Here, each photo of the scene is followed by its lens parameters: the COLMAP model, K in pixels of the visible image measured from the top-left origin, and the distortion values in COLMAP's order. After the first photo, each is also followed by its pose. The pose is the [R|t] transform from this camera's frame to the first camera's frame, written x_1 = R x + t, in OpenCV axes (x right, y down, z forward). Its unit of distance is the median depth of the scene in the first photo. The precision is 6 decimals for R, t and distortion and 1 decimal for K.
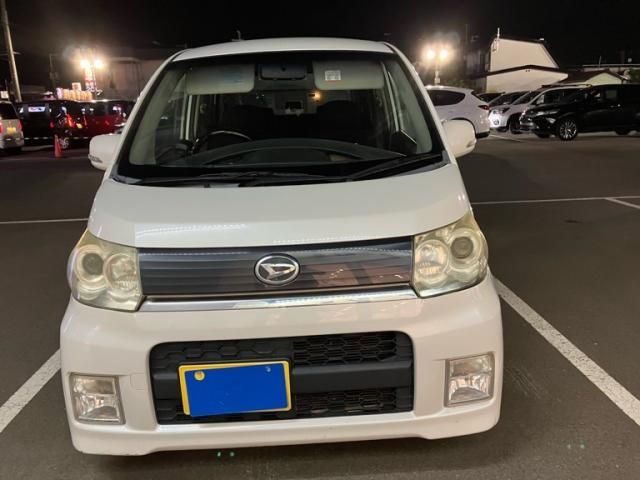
lens RADIAL K [[527.9, 0, 319.0], [0, 527.9, 242.3], [0, 0, 1]] dist [0.022993, -0.013962]
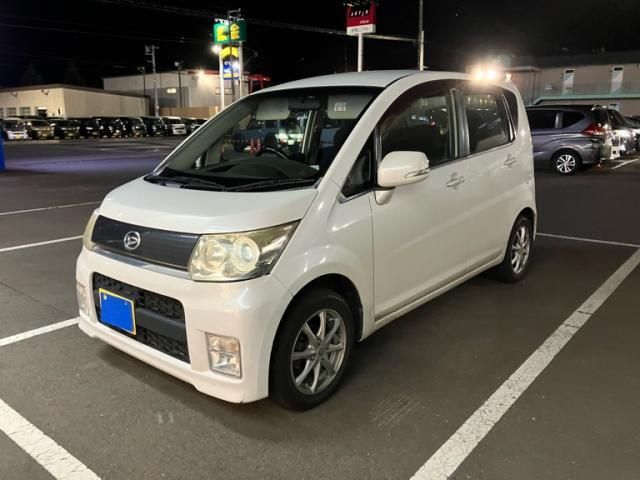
lens RADIAL K [[527.9, 0, 316.2], [0, 527.9, 236.7], [0, 0, 1]] dist [0.022993, -0.013962]
pose [[0.746186, 0.171404, -0.643294, 1.209890], [-0.185838, 0.981505, 0.045958, -0.118320], [0.639274, 0.085255, 0.764239, 0.148113]]
